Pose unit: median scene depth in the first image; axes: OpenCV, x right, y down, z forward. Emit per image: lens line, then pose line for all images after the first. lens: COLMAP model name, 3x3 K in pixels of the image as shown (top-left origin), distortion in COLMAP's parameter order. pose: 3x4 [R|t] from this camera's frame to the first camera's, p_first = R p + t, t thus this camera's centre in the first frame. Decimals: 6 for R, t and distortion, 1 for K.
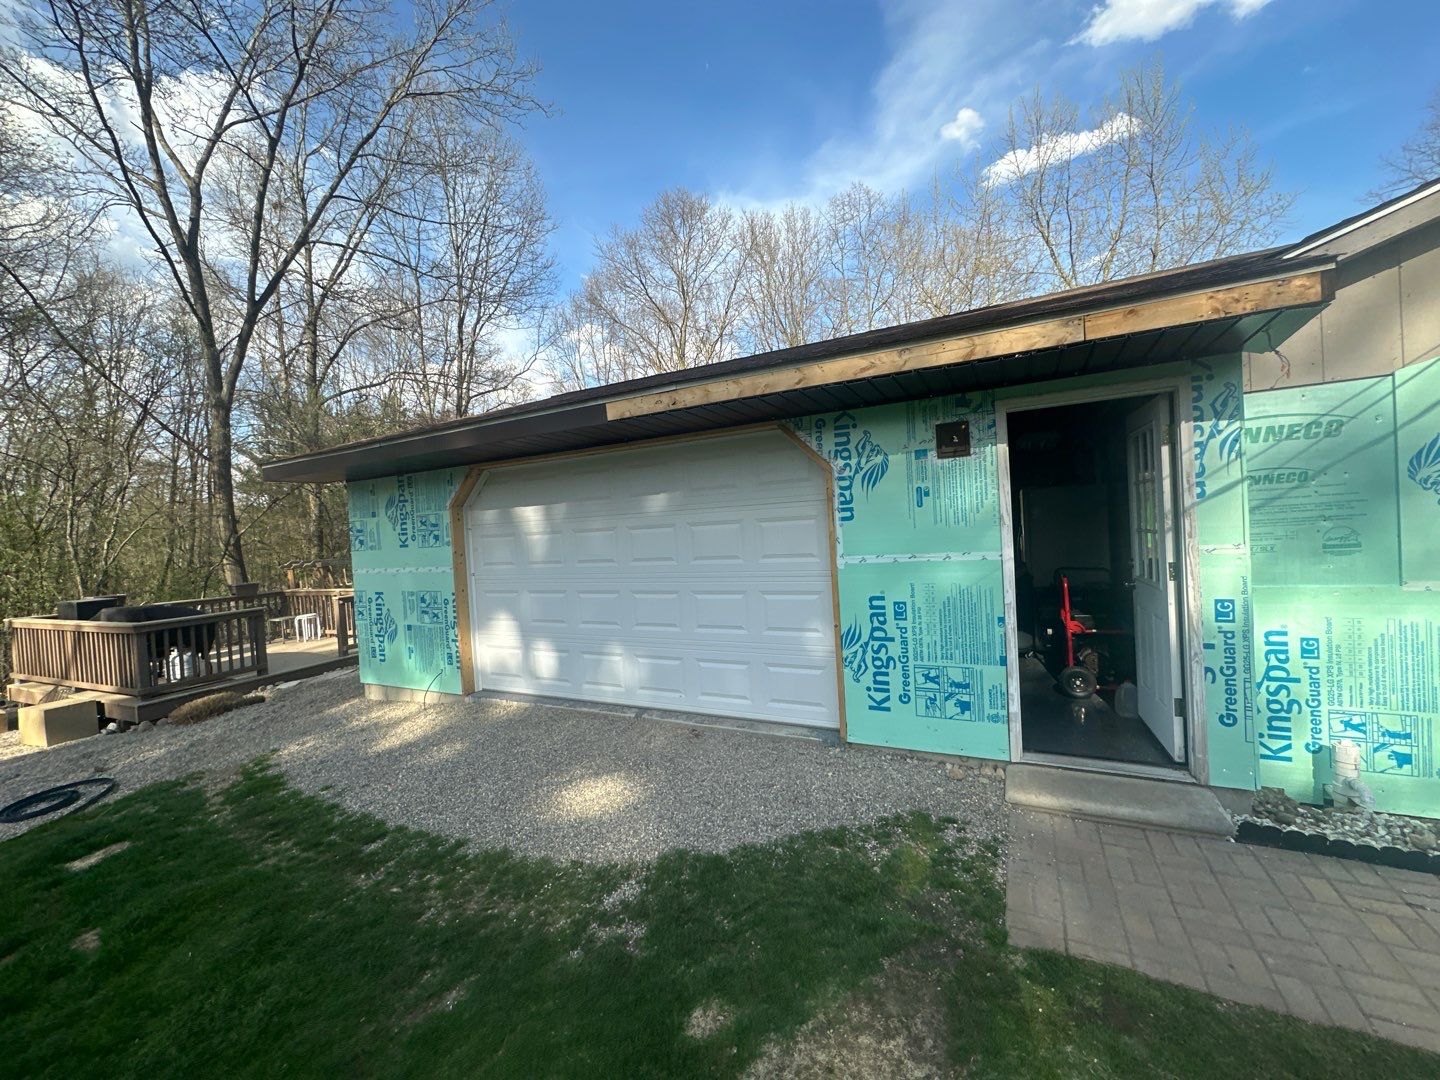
lens RADIAL K [[572.0, 0, 722.0], [0, 572.0, 541.3], [0, 0, 1]] dist [-0.002920, -0.001144]
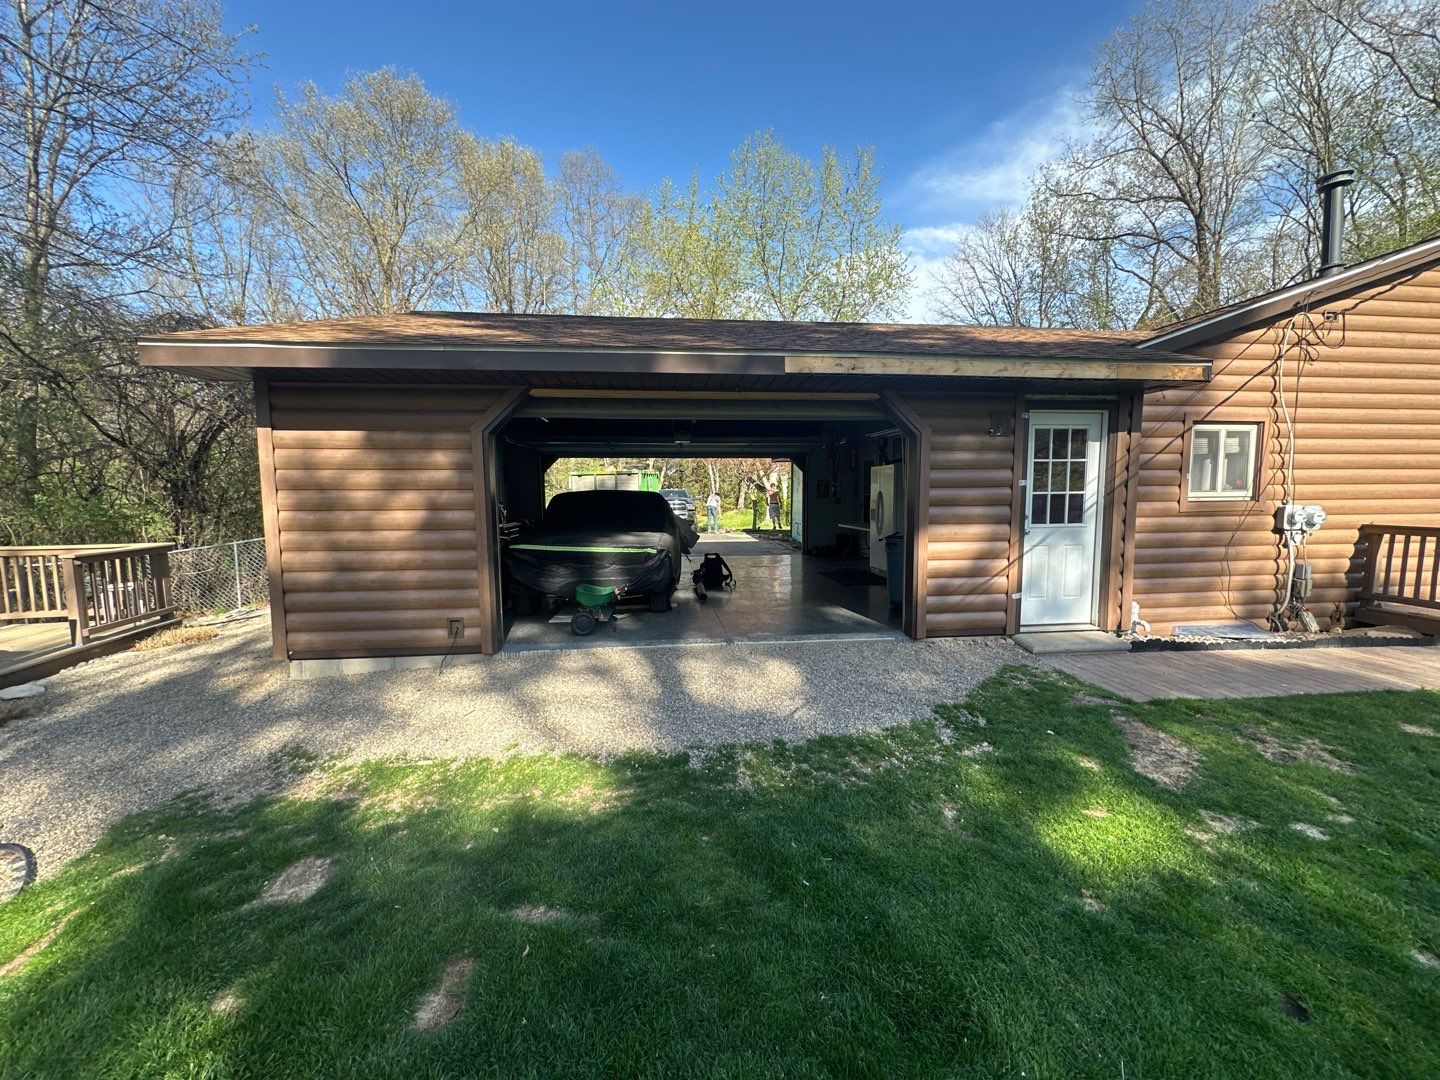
lens RADIAL K [[572.0, 0, 724.2], [0, 572.0, 544.7], [0, 0, 1]] dist [-0.002920, -0.001144]
pose [[0.834746, -0.003318, 0.550625, -0.532188], [-0.026156, 0.998614, 0.045669, 0.044835], [-0.550013, -0.052524, 0.833503, 0.067297]]
